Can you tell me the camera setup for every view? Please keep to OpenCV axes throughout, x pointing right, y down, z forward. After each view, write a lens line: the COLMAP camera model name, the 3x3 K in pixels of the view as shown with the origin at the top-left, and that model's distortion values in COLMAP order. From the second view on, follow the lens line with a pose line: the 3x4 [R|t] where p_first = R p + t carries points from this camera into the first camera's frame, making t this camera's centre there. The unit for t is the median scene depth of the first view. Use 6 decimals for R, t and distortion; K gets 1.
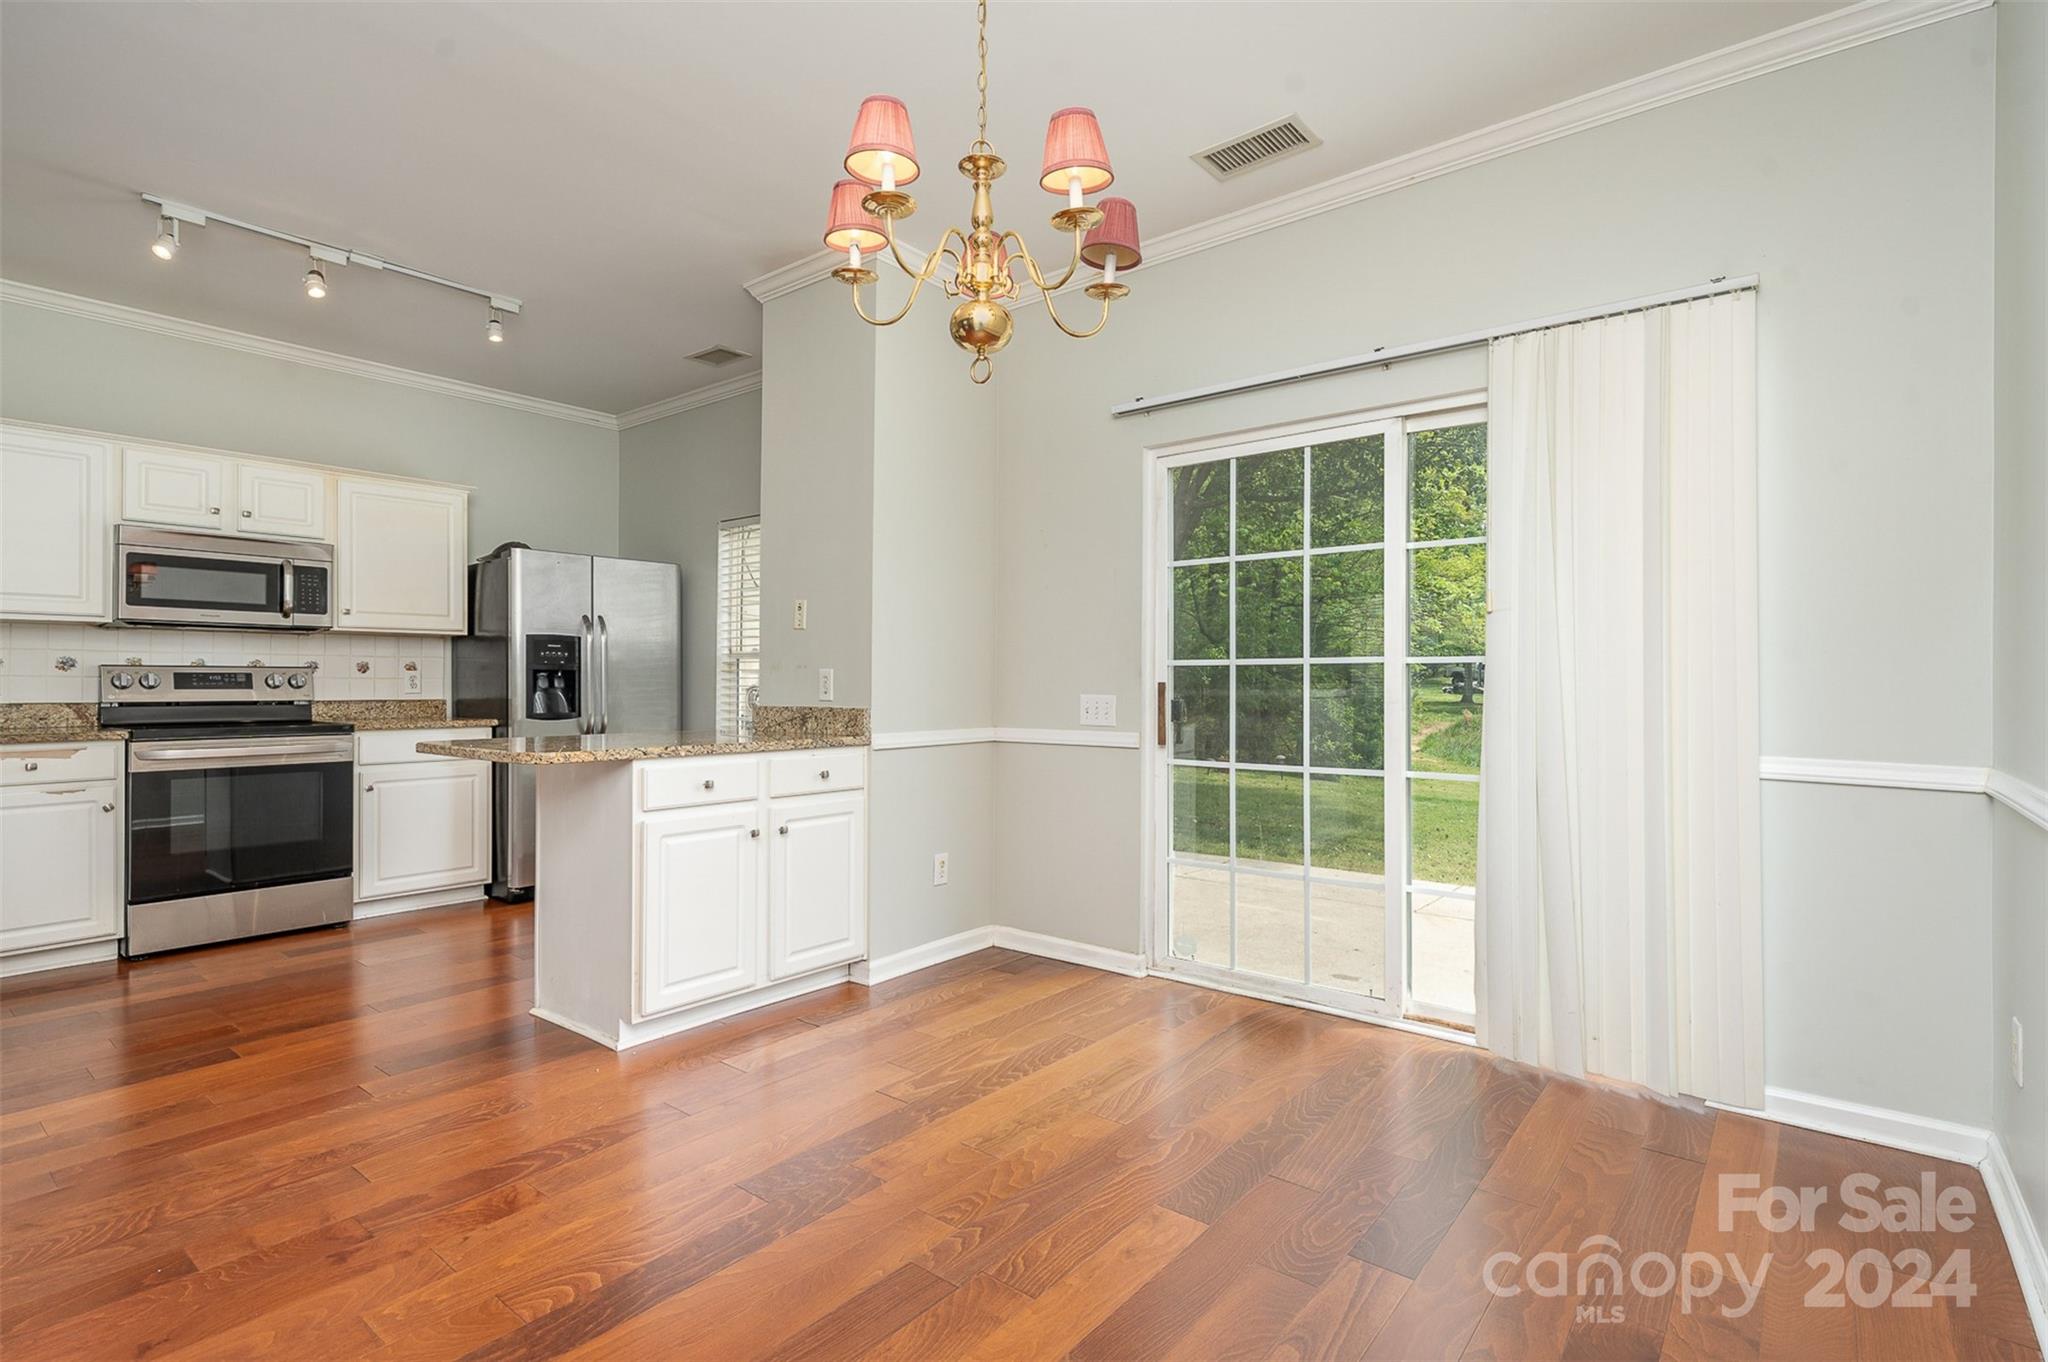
lens RADIAL K [[947.2, 0, 1024.0], [0, 947.2, 681.0], [0, 0, 1]] dist [-0.007085, 0.001257]
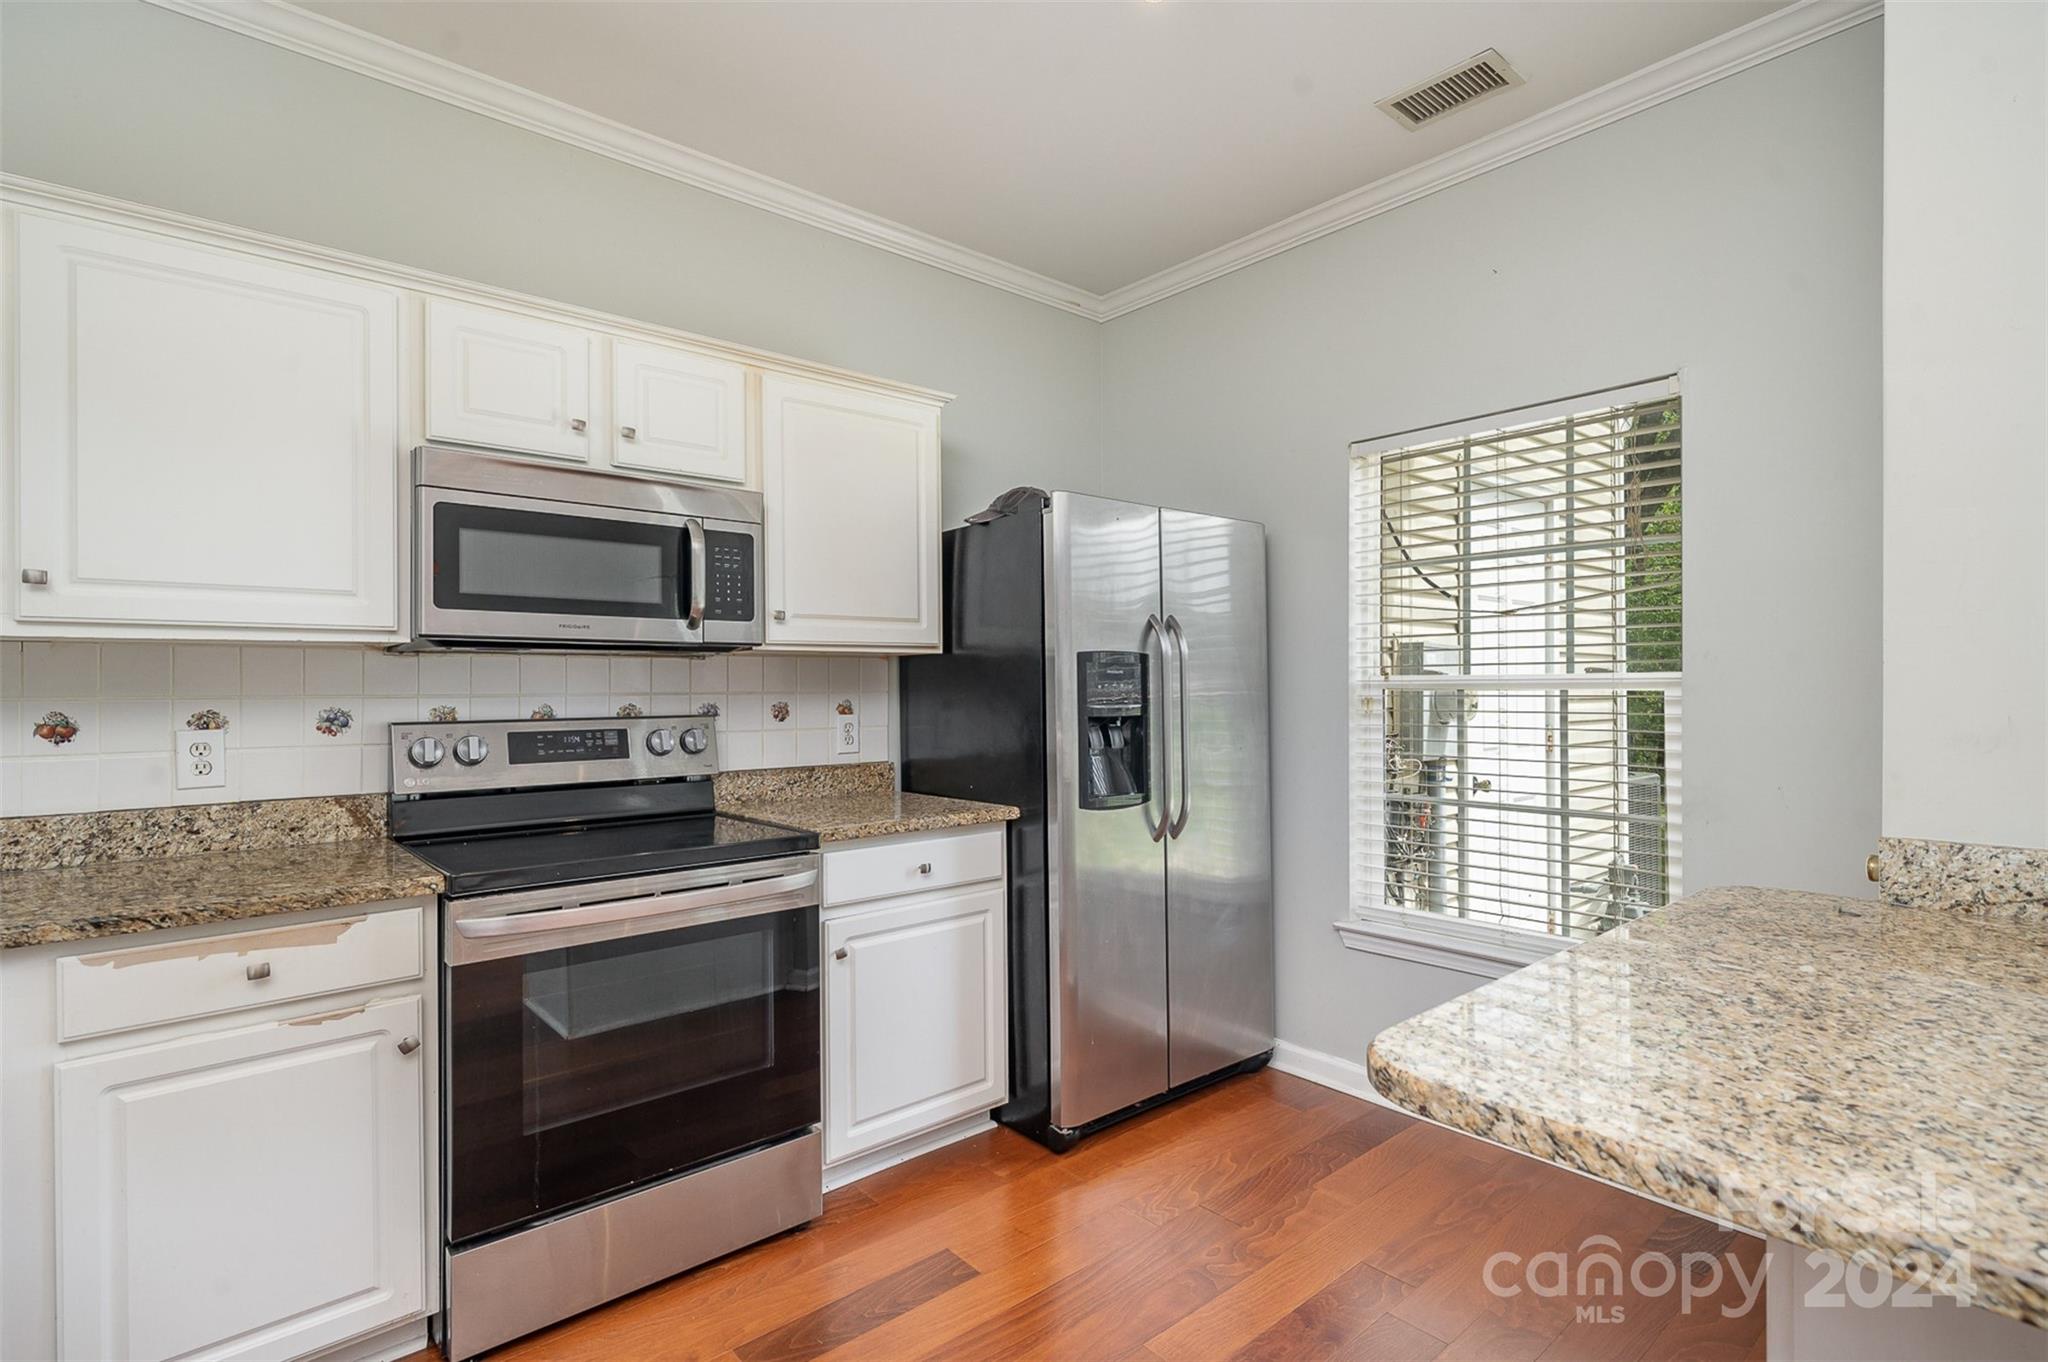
lens RADIAL K [[947.2, 0, 1024.0], [0, 947.2, 681.0], [0, 0, 1]] dist [-0.007085, 0.001257]
pose [[0.983415, -0.007186, -0.181228, -0.508888], [0.007080, 0.999974, -0.001235, -0.035736], [0.181232, -0.000068, 0.983440, 0.517034]]
